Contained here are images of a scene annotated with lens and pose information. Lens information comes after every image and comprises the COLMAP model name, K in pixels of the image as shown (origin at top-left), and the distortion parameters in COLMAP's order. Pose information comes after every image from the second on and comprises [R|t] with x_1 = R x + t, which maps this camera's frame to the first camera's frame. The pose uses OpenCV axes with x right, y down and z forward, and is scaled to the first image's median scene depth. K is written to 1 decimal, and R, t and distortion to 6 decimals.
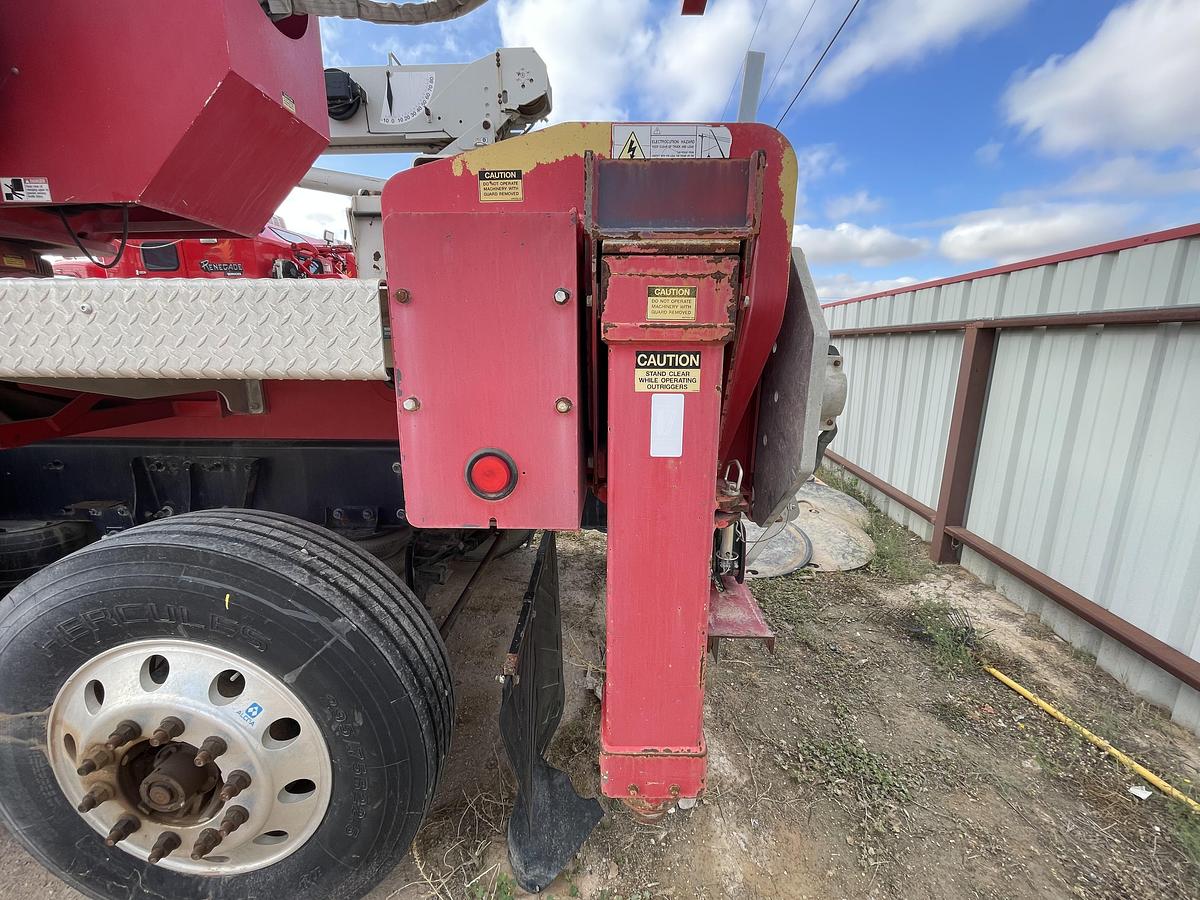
lens RADIAL K [[482.8, 0, 601.4], [0, 482.8, 451.0], [0, 0, 1]] dist [-0.003407, 0.000160]
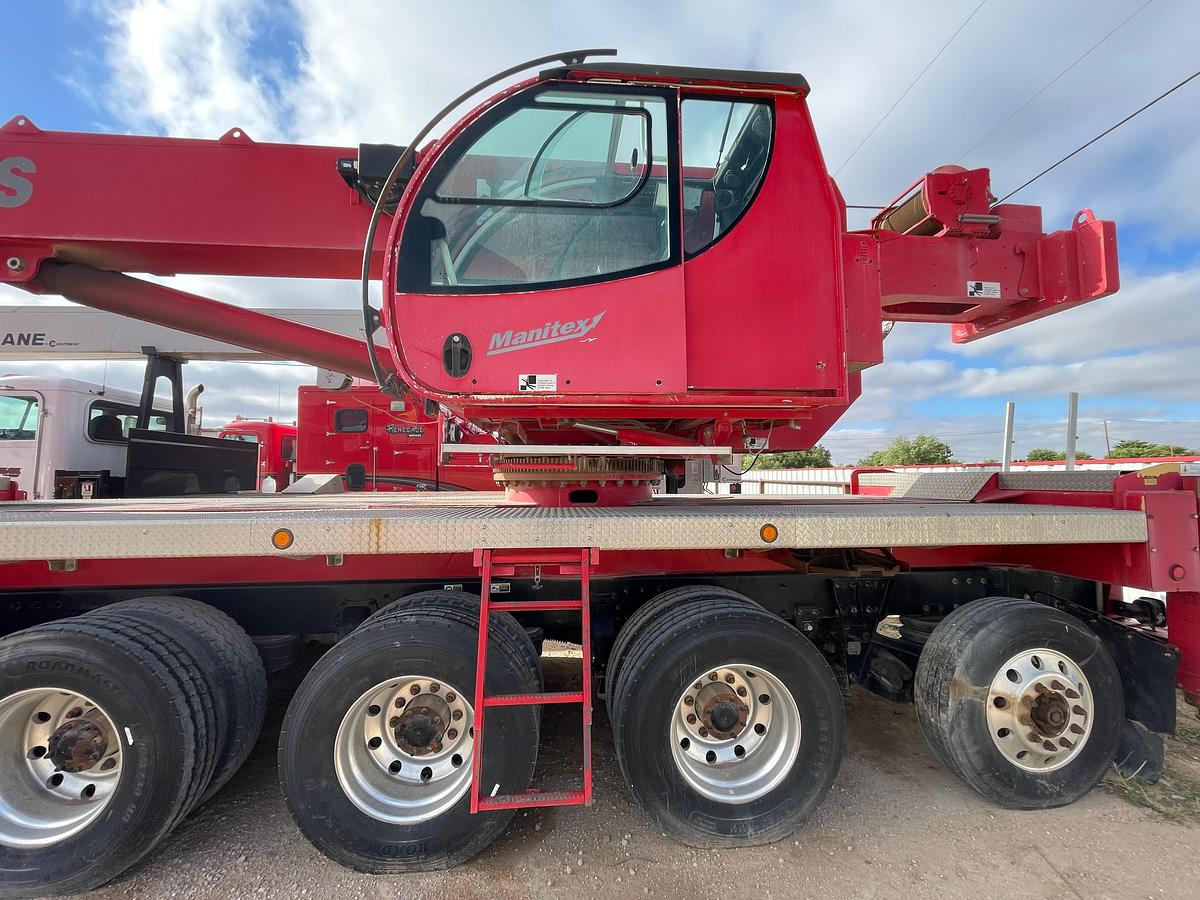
lens RADIAL K [[482.8, 0, 601.4], [0, 482.8, 451.0], [0, 0, 1]] dist [-0.003407, 0.000160]
pose [[0.990269, 0.009968, 0.138810, -3.421279], [0.027252, 0.964231, -0.263658, 0.005967], [-0.136473, 0.264875, 0.954577, -1.289585]]
